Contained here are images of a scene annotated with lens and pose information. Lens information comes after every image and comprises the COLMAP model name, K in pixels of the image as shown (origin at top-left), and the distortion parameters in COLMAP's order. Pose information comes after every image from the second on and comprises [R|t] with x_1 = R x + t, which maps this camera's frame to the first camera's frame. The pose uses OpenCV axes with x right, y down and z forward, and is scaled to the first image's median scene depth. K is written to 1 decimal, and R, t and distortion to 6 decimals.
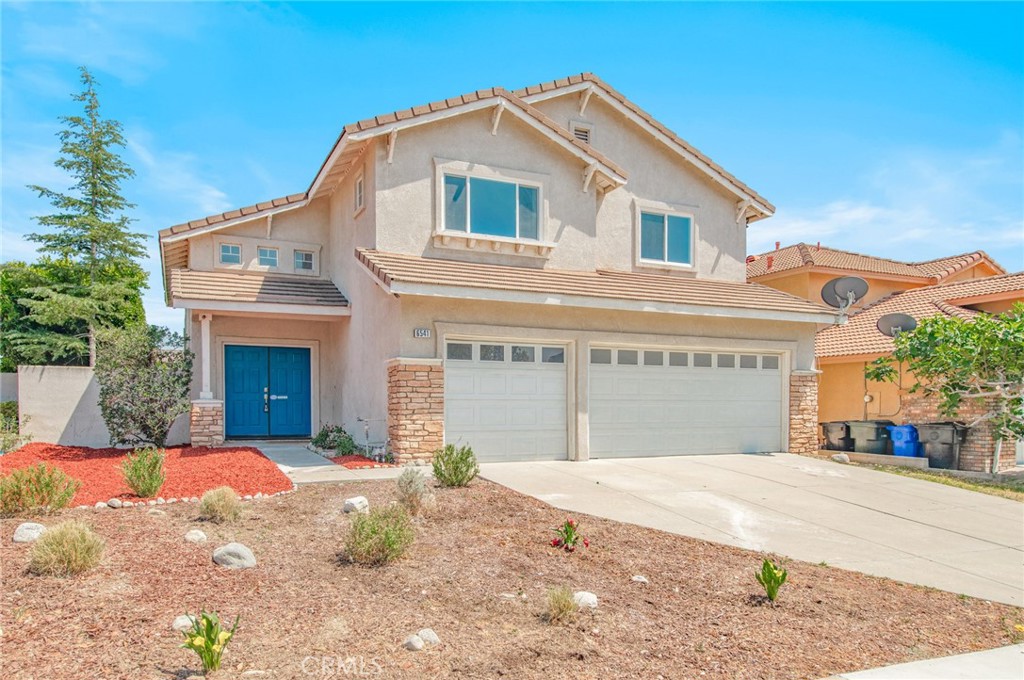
lens RADIAL K [[619.6, 0, 512.0], [0, 619.6, 340.0], [0, 0, 1]] dist [0.004683, 0.001307]
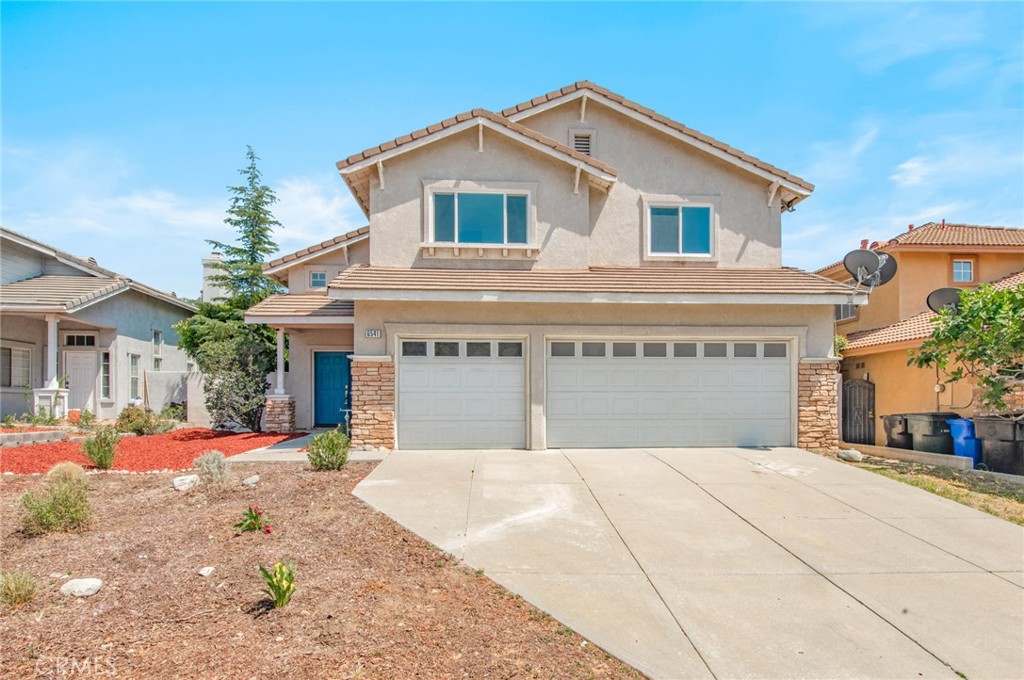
lens RADIAL K [[531.7, 0, 512.0], [0, 531.7, 340.0], [0, 0, 1]] dist [0.006176, 0.000564]
pose [[0.948090, -0.040787, -0.315375, 0.305762], [0.037786, 0.999164, -0.015627, 0.019319], [0.315748, 0.002899, 0.948839, 0.119235]]
